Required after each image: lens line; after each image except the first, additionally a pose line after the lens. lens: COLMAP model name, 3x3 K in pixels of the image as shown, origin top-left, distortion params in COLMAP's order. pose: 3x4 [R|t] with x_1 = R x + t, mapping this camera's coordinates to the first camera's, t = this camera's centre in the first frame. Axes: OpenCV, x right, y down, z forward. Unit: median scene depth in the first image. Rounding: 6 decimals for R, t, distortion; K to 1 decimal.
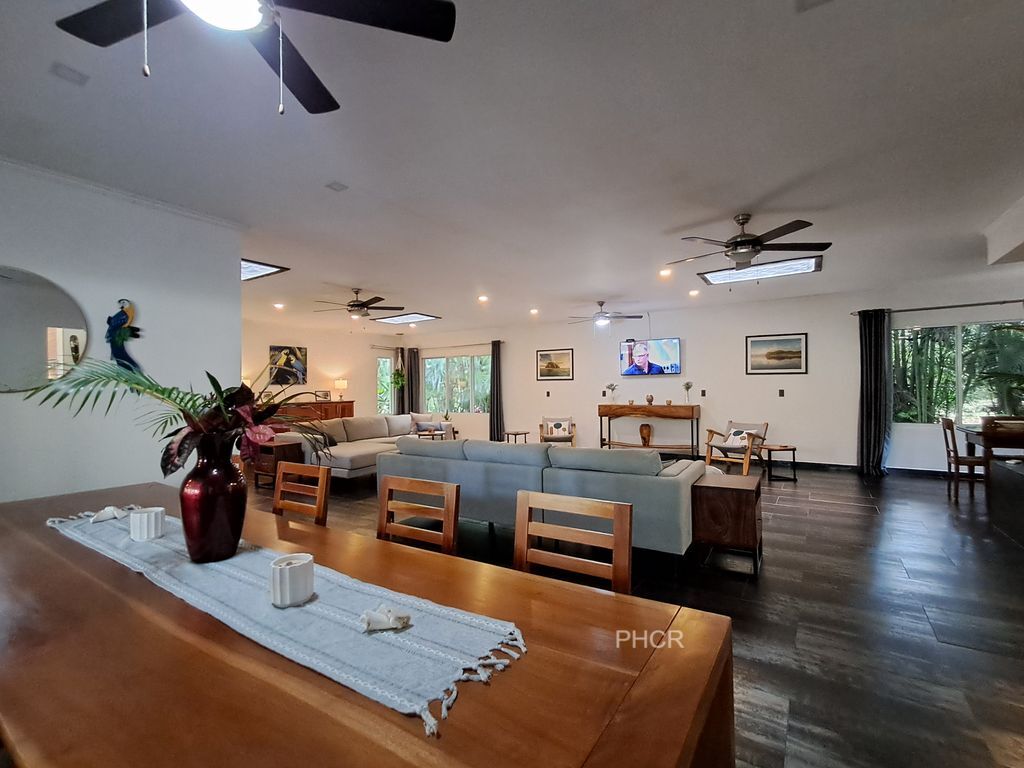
lens RADIAL K [[463.2, 0, 506.9], [0, 463.2, 383.3], [0, 0, 1]] dist [0.001844, 0.000168]
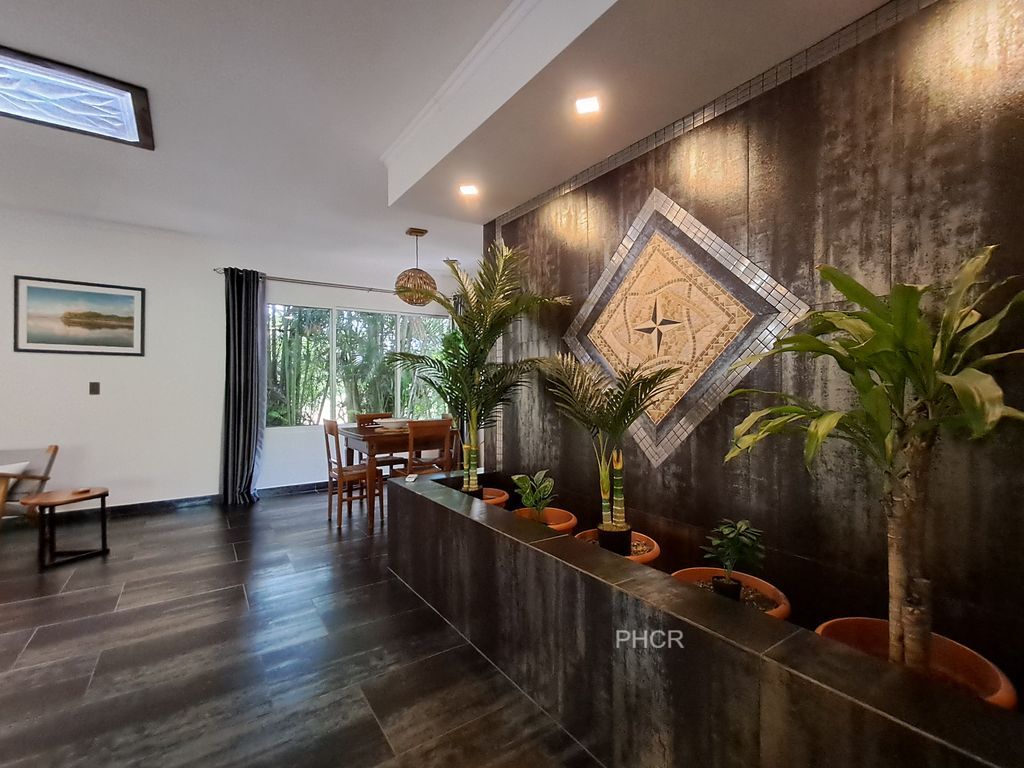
lens RADIAL K [[463.2, 0, 506.9], [0, 463.2, 383.3], [0, 0, 1]] dist [0.001844, 0.000168]
pose [[0.376439, 0.012305, 0.926360, 0.263482], [-0.011227, 0.999899, -0.008720, 0.014337], [-0.926373, -0.007117, 0.376539, 0.330540]]
